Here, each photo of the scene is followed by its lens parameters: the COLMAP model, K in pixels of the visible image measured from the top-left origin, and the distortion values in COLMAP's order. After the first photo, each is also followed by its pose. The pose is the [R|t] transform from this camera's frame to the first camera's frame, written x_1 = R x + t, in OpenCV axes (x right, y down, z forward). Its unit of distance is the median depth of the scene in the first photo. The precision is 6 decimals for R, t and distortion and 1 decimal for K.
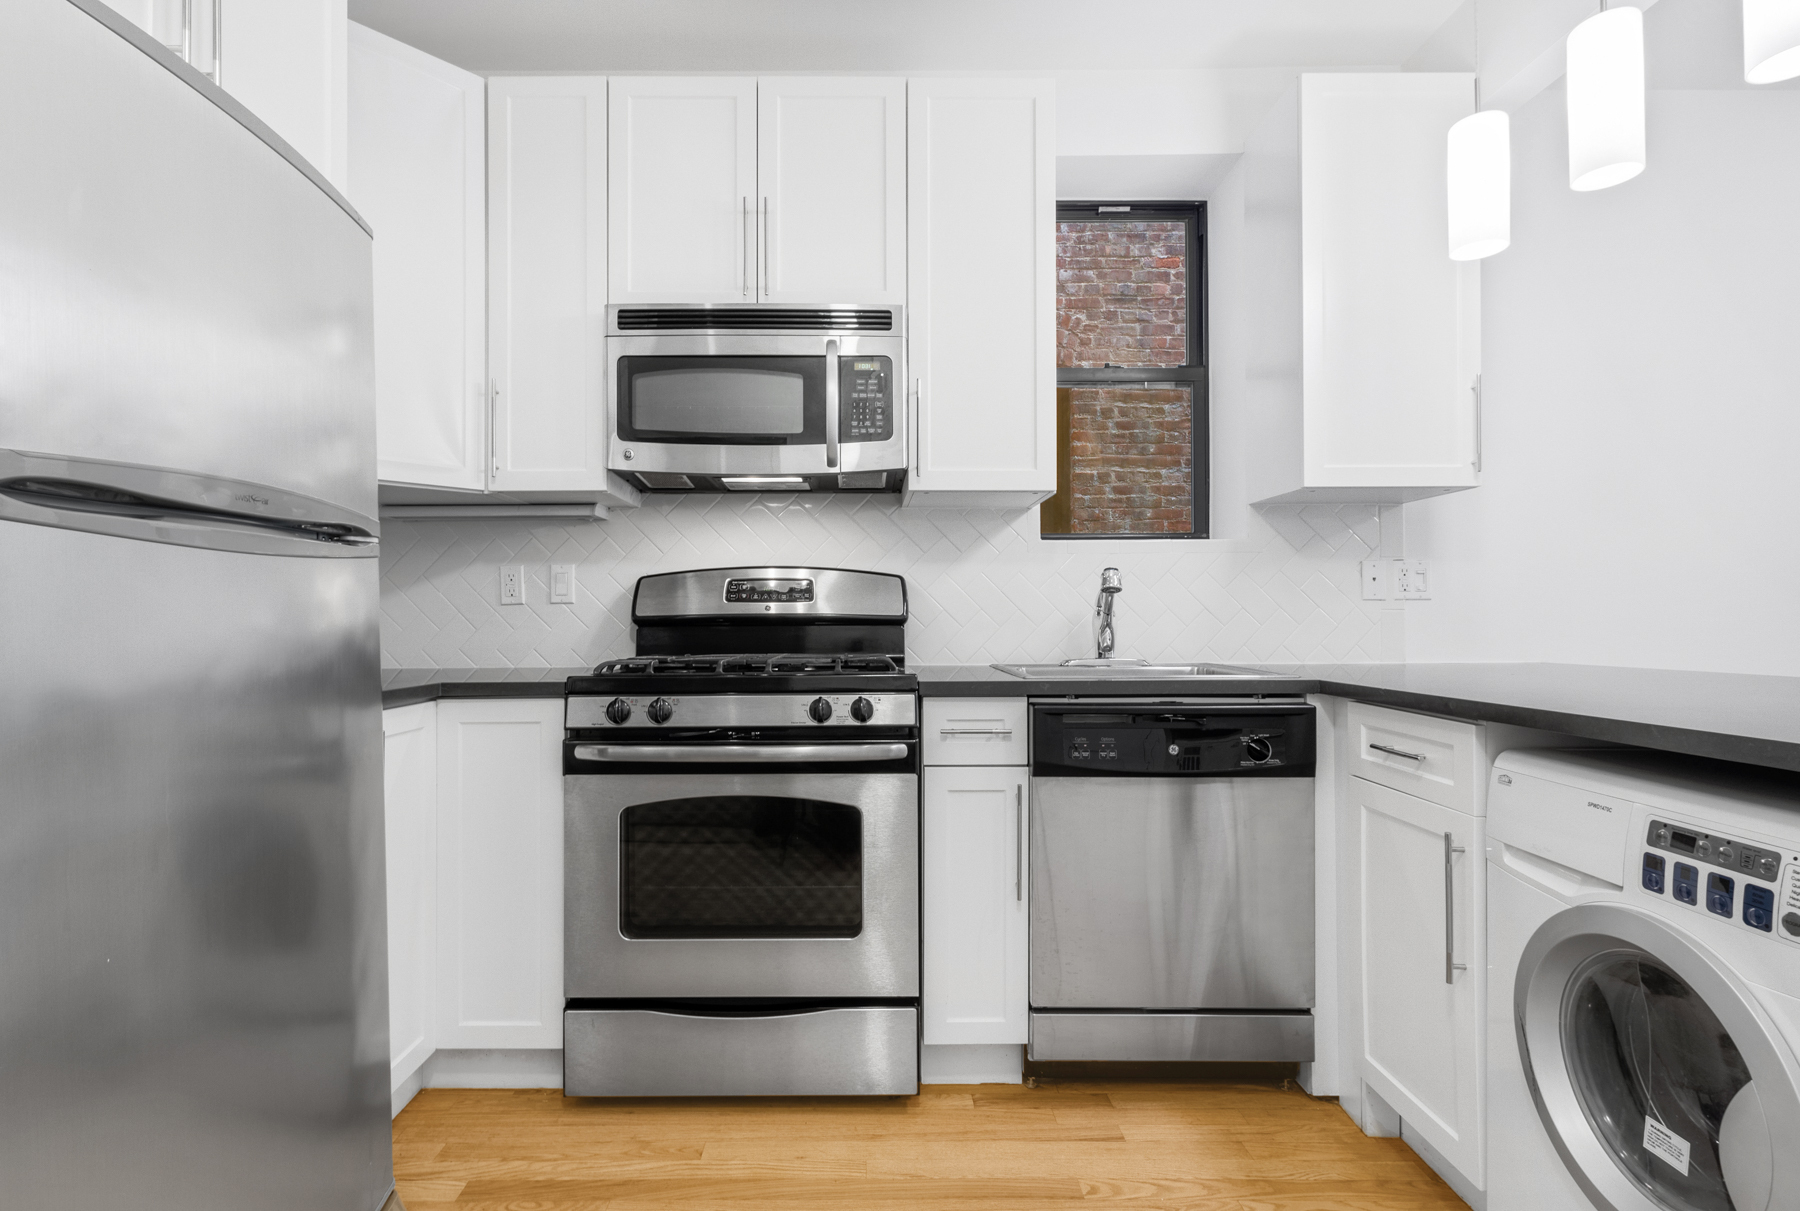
lens RADIAL K [[860.0, 0, 896.5], [0, 860.0, 622.9], [0, 0, 1]] dist [0.003901, -0.000078]
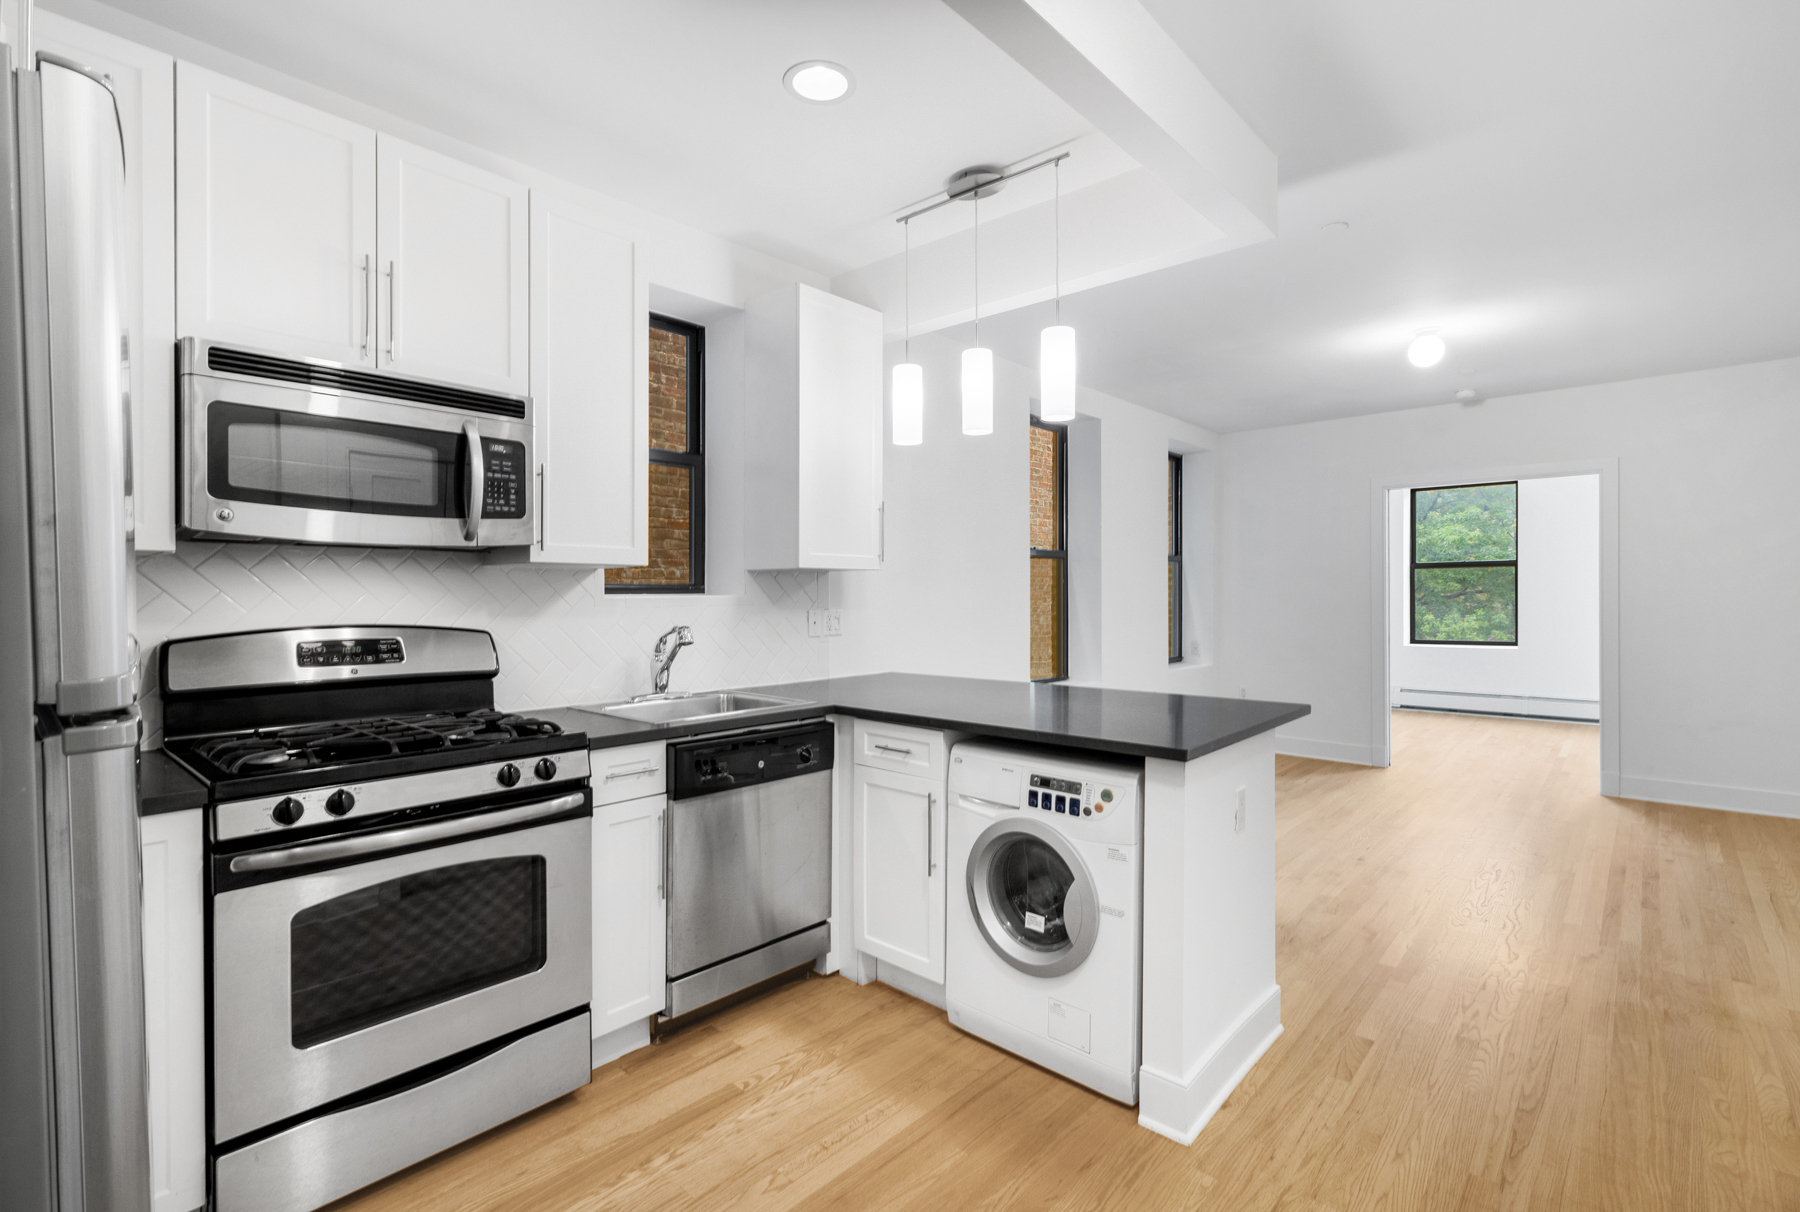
lens RADIAL K [[860.0, 0, 888.8], [0, 860.0, 603.5], [0, 0, 1]] dist [0.003901, -0.000078]
pose [[0.669586, -0.008845, 0.742682, -0.578855], [-0.005399, 0.999845, 0.016776, -0.140707], [-0.742715, -0.015243, 0.669434, -0.100083]]
